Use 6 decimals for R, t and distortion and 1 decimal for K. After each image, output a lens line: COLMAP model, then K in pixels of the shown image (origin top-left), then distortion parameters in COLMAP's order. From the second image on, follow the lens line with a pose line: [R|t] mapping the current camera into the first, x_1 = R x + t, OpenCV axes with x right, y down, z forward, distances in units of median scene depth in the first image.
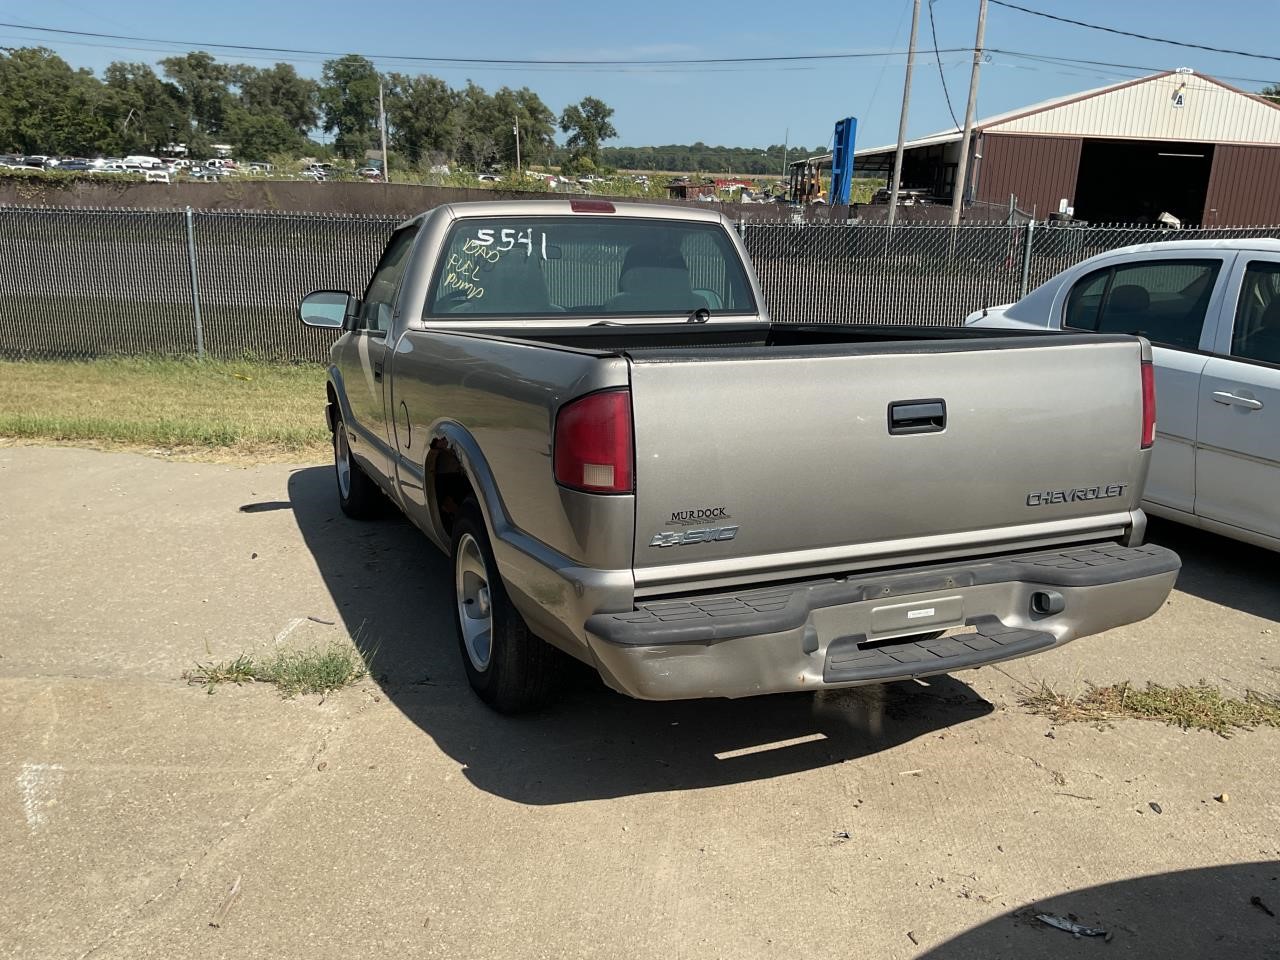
lens RADIAL K [[1072.1, 0, 640.0], [0, 1072.1, 480.0], [0, 0, 1]] dist [0.099006, -0.211124]
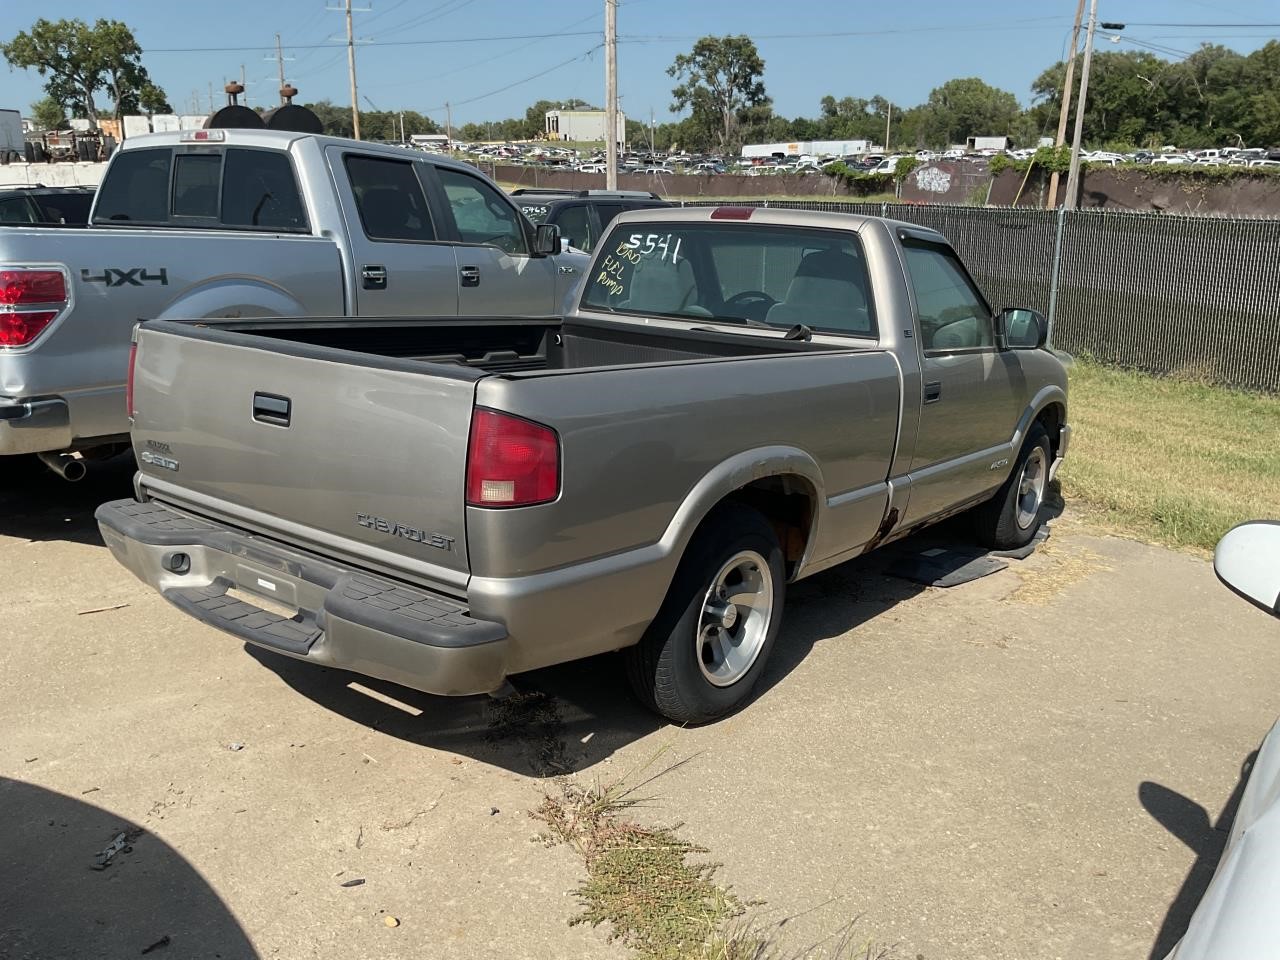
lens RADIAL K [[1072.1, 0, 640.0], [0, 1072.1, 480.0], [0, 0, 1]] dist [0.099006, -0.211124]
pose [[0.485761, 0.213079, -0.847723, 0.854710], [-0.208291, 0.970112, 0.124487, -0.125153], [0.848912, 0.116102, 0.515625, 0.458521]]
